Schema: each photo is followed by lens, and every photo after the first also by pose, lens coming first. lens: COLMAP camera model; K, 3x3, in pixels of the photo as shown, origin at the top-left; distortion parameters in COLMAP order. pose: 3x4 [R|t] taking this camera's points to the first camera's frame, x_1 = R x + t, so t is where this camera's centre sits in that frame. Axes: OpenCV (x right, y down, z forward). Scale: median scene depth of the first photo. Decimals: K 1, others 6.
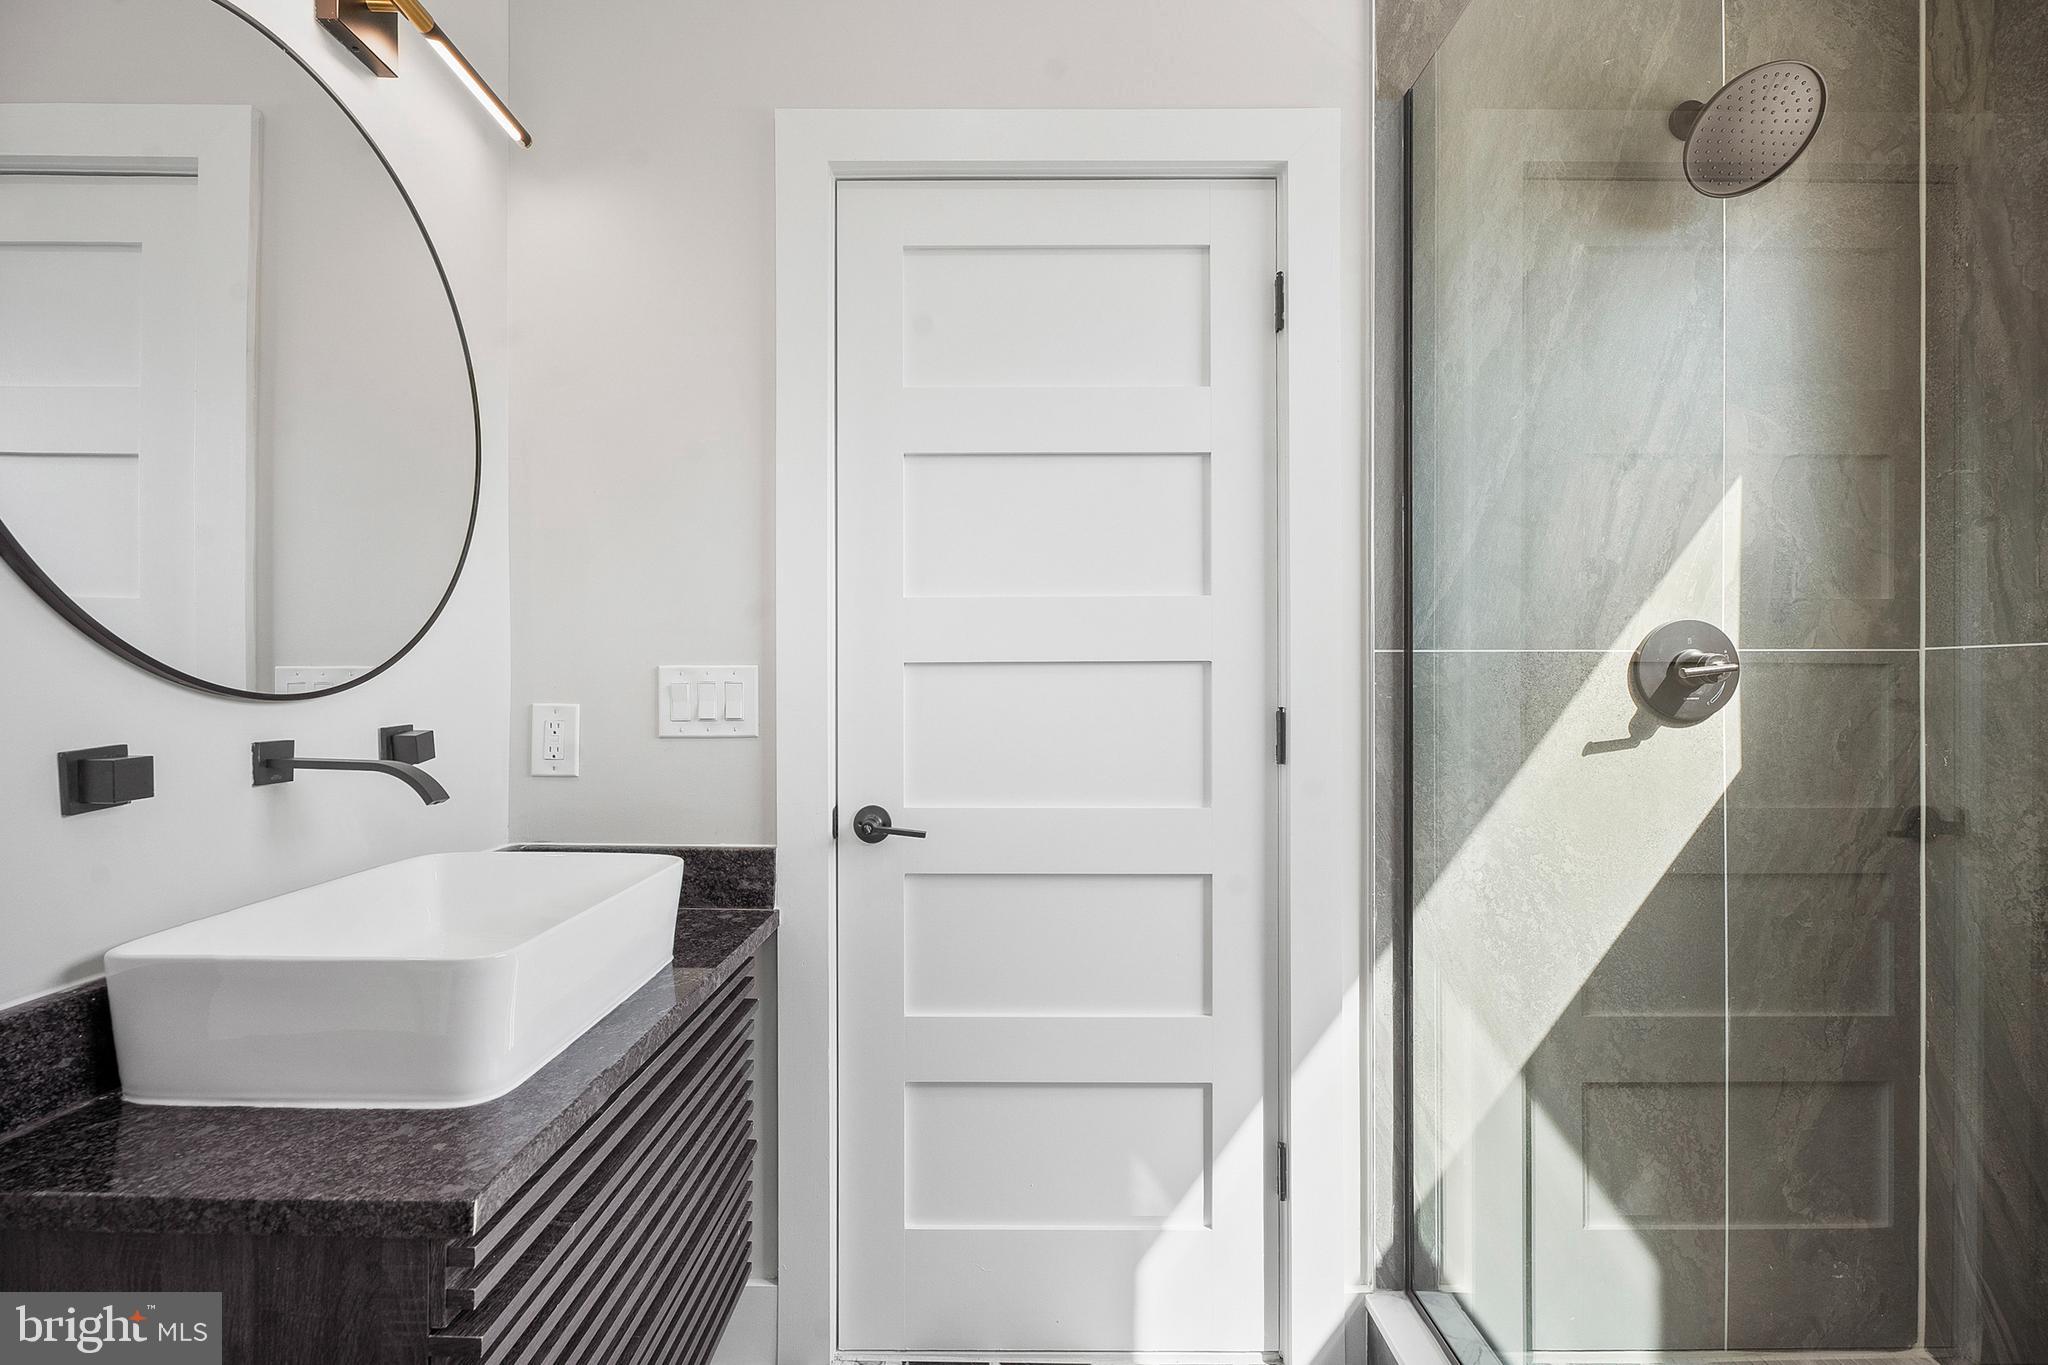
lens RADIAL K [[908.4, 0, 1024.0], [0, 908.4, 682.5], [0, 0, 1]] dist [0.001817, 0.000359]
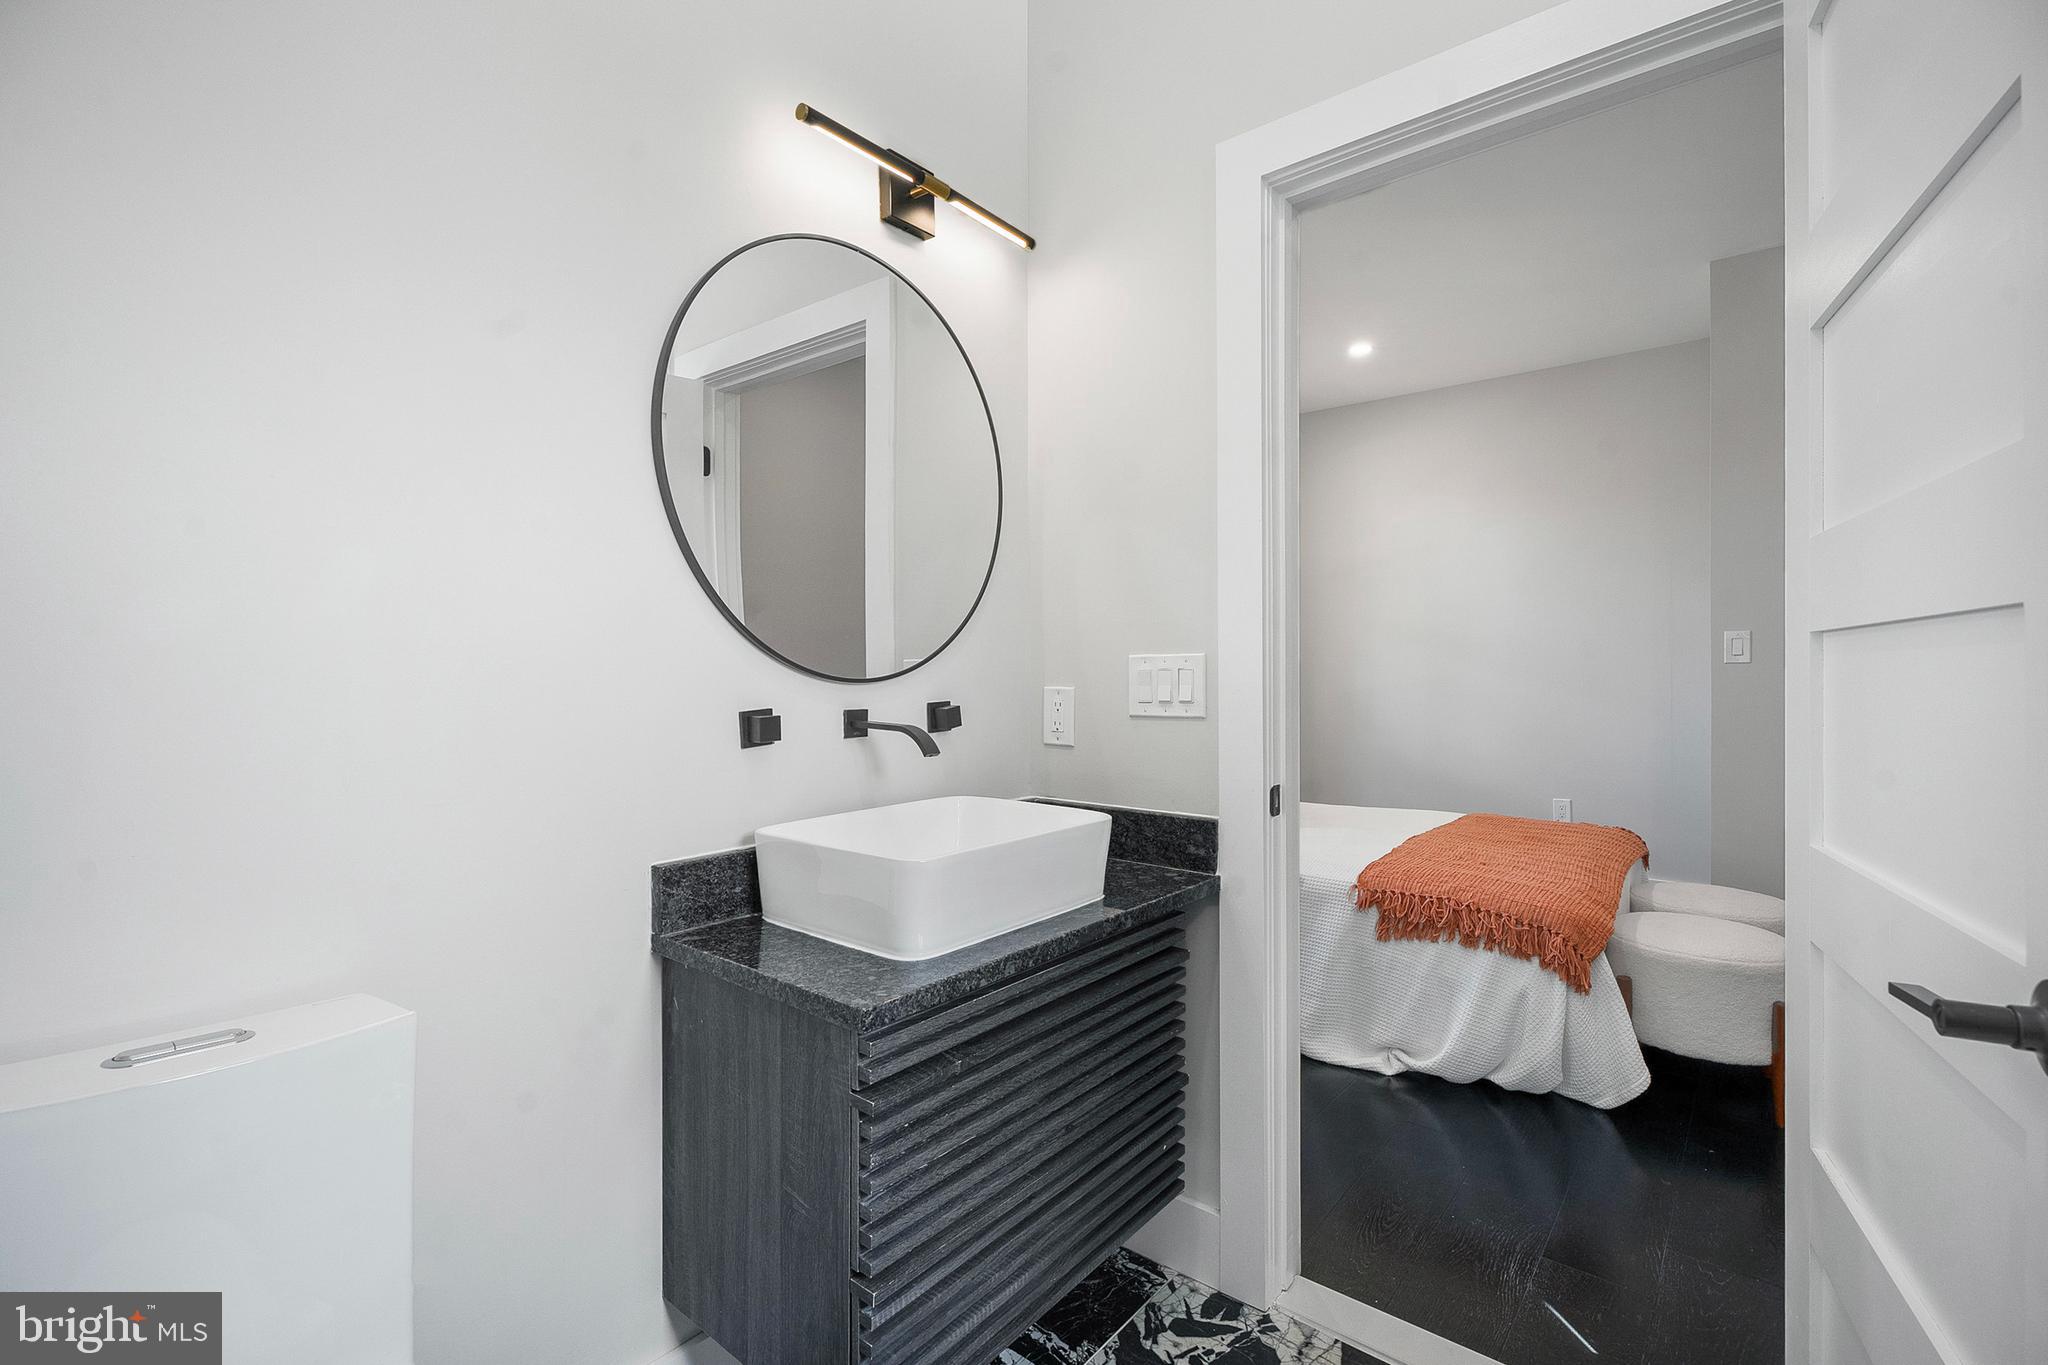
lens RADIAL K [[920.4, 0, 1022.0], [0, 920.4, 673.5], [0, 0, 1]] dist [-0.000109, -0.000431]
pose [[0.778068, -0.003684, -0.628169, 0.330284], [0.006093, 0.999980, 0.001683, 0.003235], [0.628151, -0.005137, 0.778075, -0.017339]]
